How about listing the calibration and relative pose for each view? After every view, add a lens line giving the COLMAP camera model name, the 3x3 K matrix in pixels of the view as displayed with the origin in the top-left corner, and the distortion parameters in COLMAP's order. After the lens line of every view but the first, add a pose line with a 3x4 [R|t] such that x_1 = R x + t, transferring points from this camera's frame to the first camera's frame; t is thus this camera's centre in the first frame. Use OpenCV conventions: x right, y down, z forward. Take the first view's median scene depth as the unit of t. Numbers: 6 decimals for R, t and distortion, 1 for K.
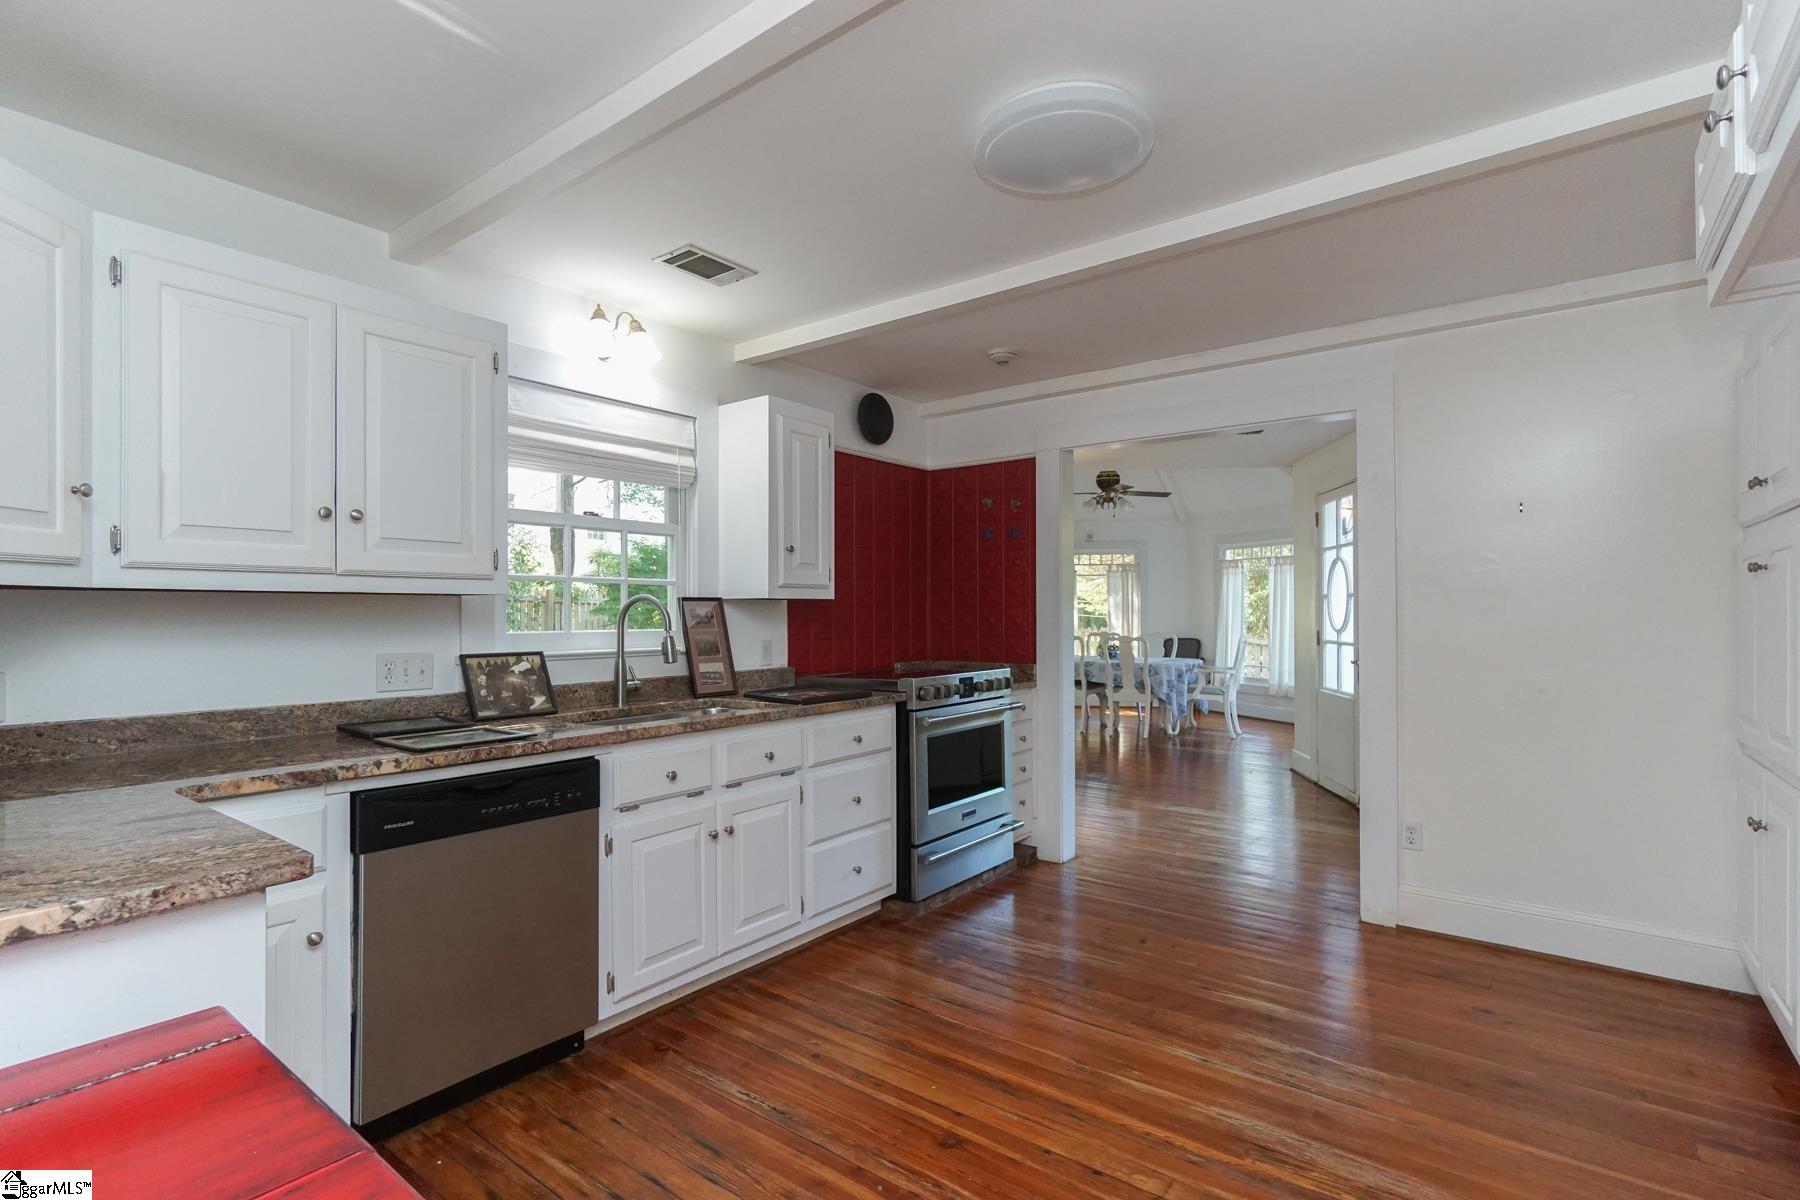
lens RADIAL K [[822.5, 0, 855.6], [0, 822.5, 604.5], [0, 0, 1]] dist [0.014955, 0.000526]
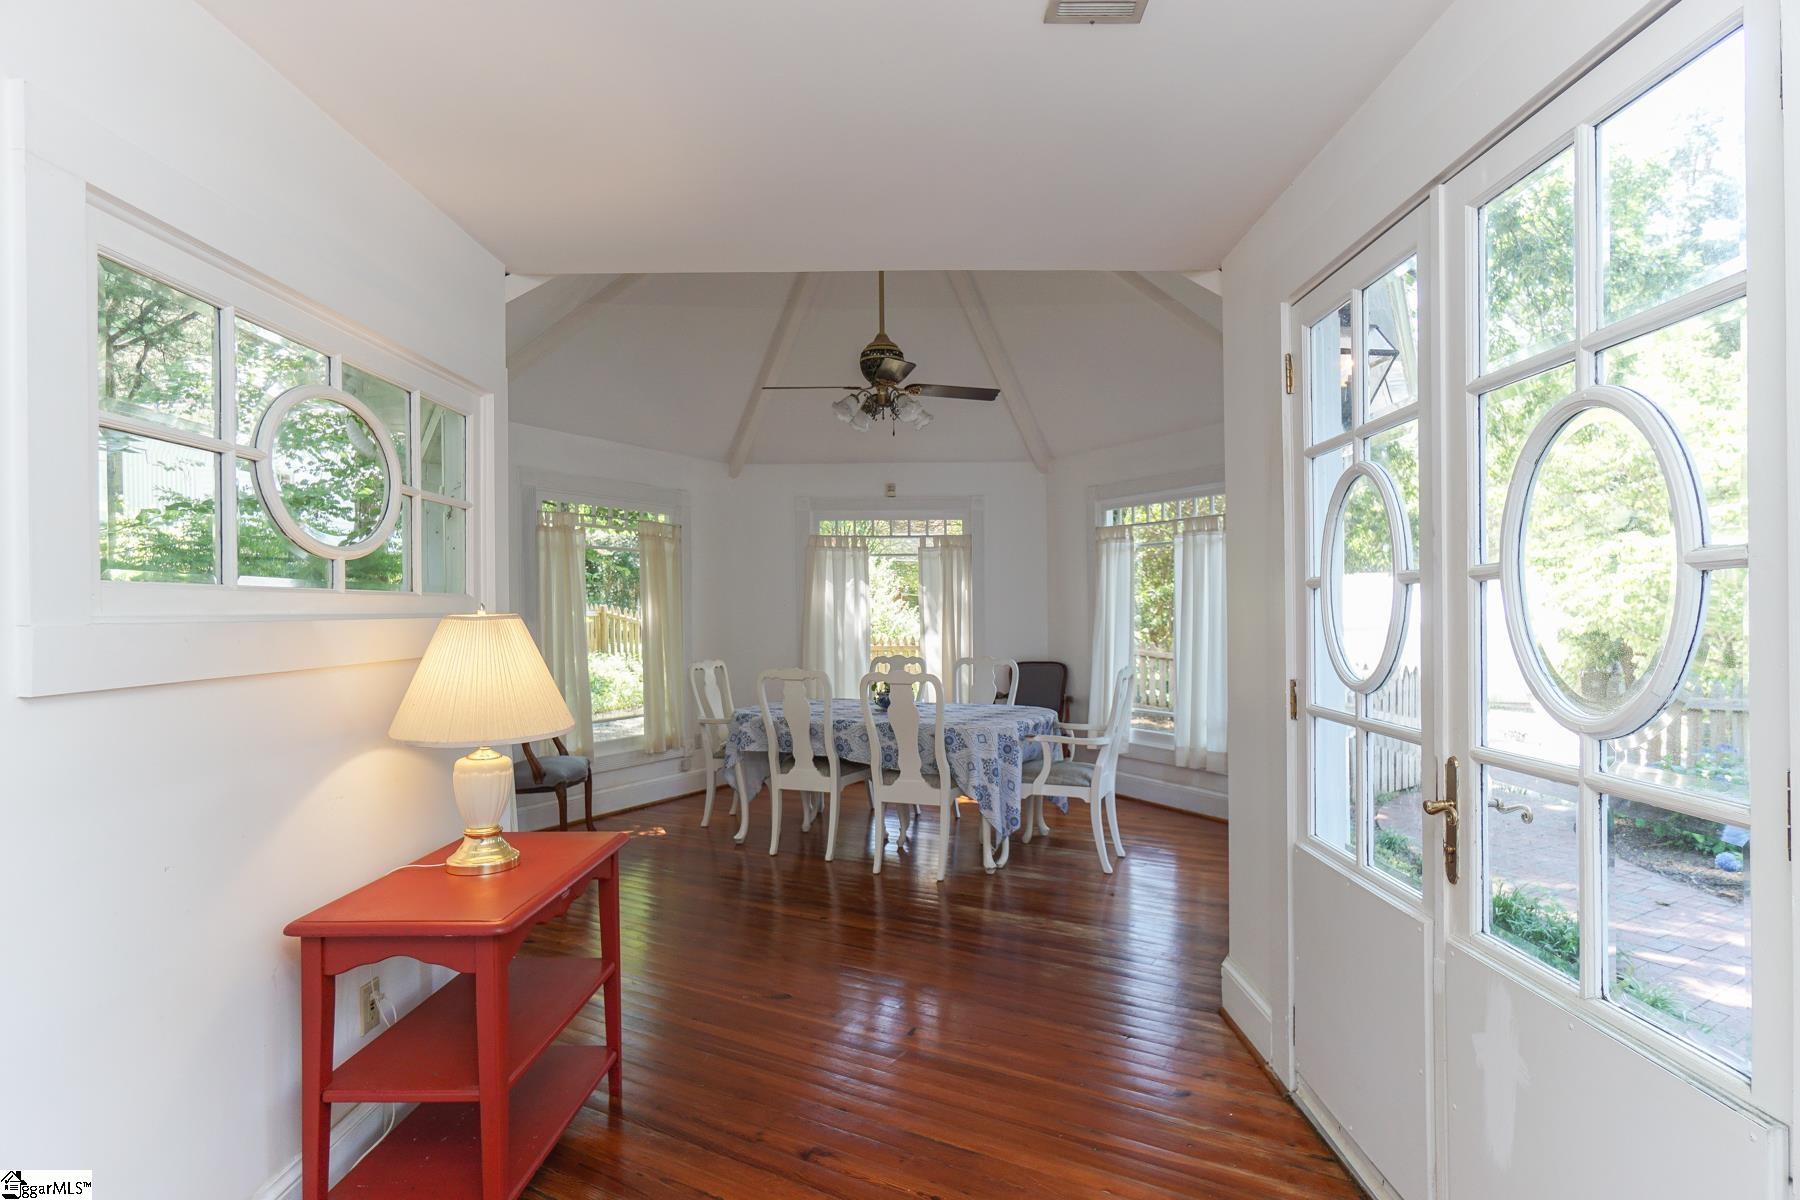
lens RADIAL K [[909.8, 0, 905.2], [0, 909.8, 604.4], [0, 0, 1]] dist [-0.000794, 0.000006]
pose [[0.985272, -0.004855, 0.170928, 0.558889], [0.004520, 0.999987, 0.002347, -0.005274], [-0.170937, -0.001540, 0.985281, 1.098166]]
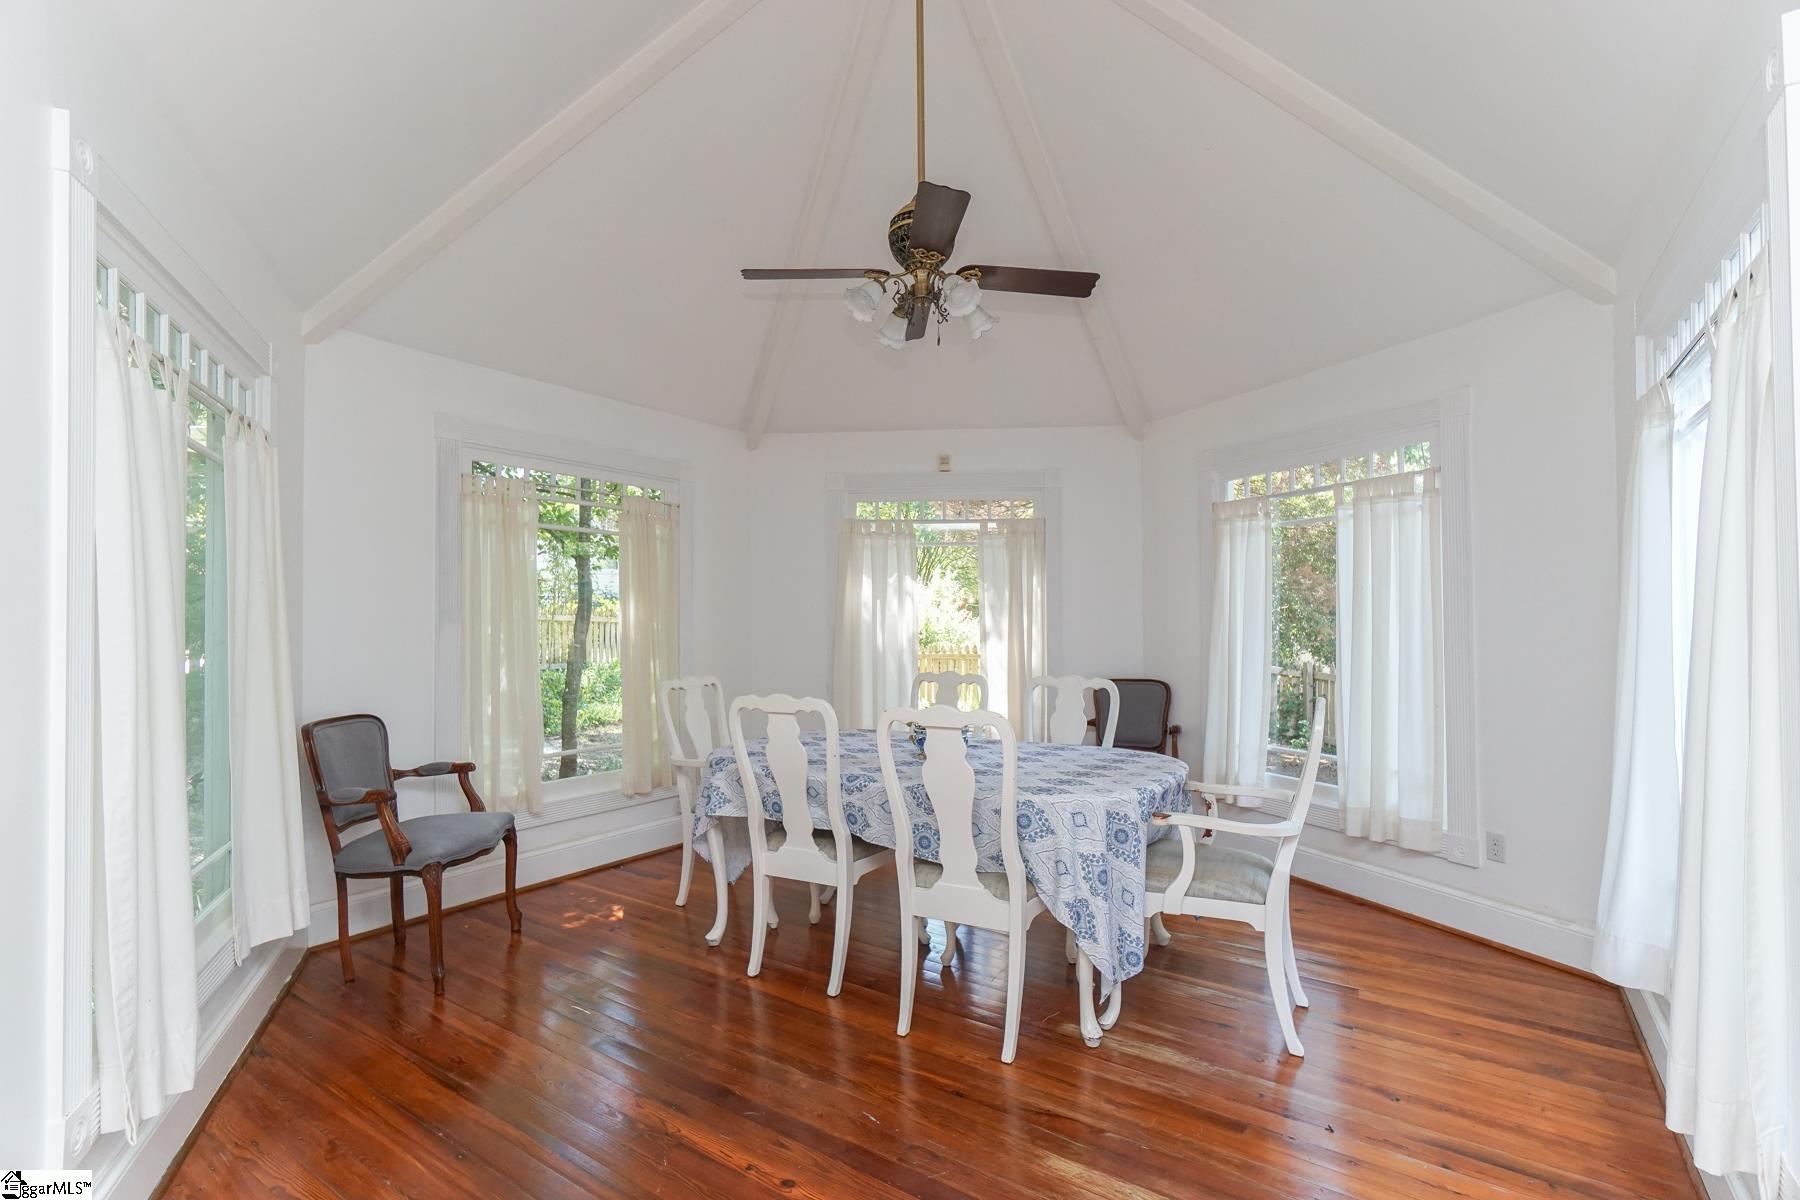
lens RADIAL K [[802.0, 0, 924.8], [0, 802.0, 604.6], [0, 0, 1]] dist [-0.015119, 0.000077]
pose [[0.993469, 0.001374, 0.114095, 0.676501], [-0.000008, 0.999928, -0.011974, 0.014713], [-0.114103, 0.011895, 0.993398, 1.680292]]
